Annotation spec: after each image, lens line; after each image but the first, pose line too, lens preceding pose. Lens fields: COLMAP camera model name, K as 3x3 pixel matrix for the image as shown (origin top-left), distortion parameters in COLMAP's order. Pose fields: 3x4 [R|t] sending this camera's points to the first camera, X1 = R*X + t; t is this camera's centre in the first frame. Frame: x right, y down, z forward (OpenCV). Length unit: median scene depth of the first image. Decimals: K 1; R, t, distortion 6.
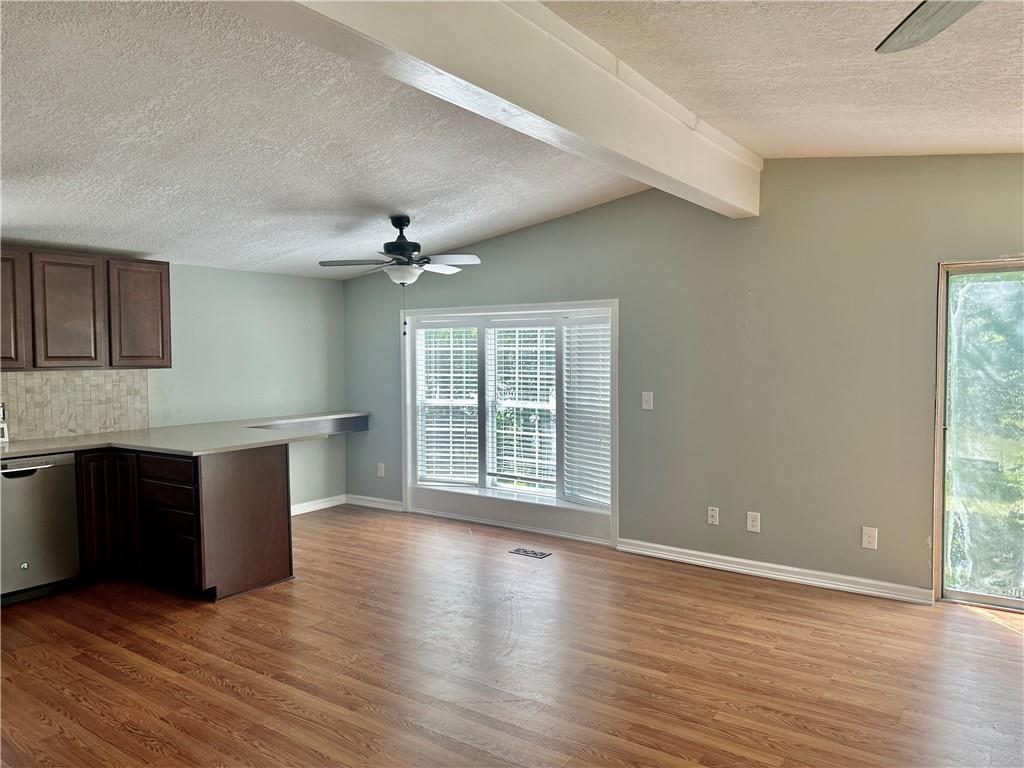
lens RADIAL K [[722.5, 0, 515.8], [0, 722.5, 384.9], [0, 0, 1]] dist [0.041030, -0.052071]
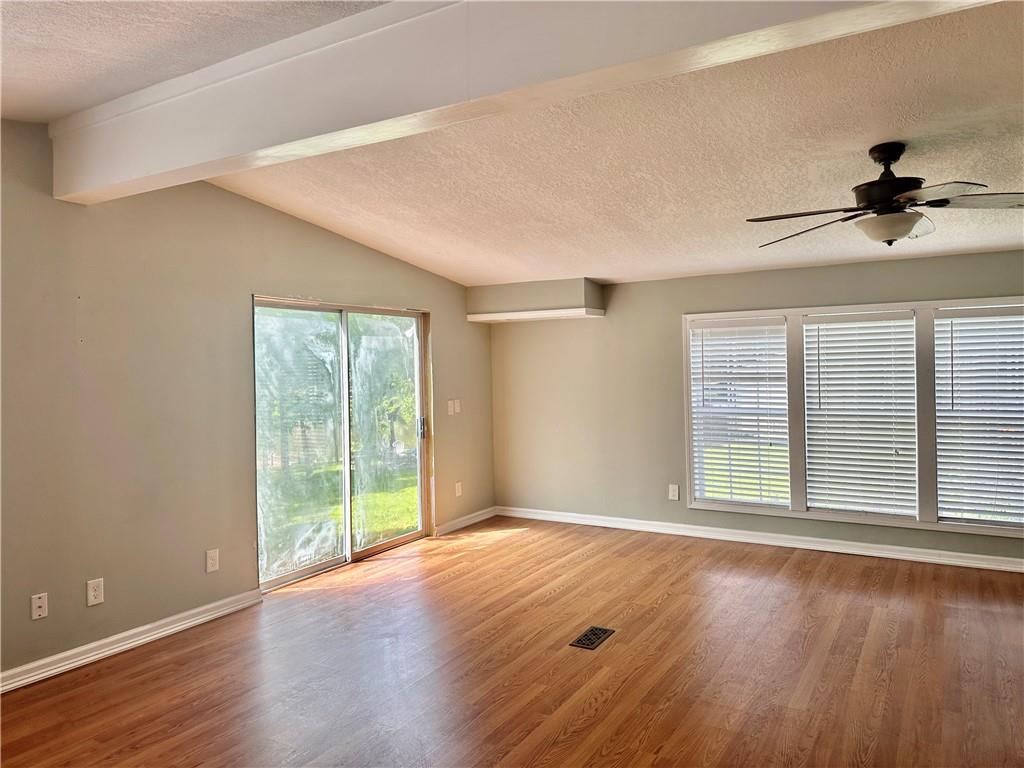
lens RADIAL K [[722.5, 0, 515.7], [0, 722.5, 379.0], [0, 0, 1]] dist [0.041030, -0.052071]
pose [[-0.078511, -0.009238, 0.996870, -0.567450], [0.061230, 0.998025, 0.014071, -0.028043], [-0.995031, 0.062143, -0.077790, 0.686339]]
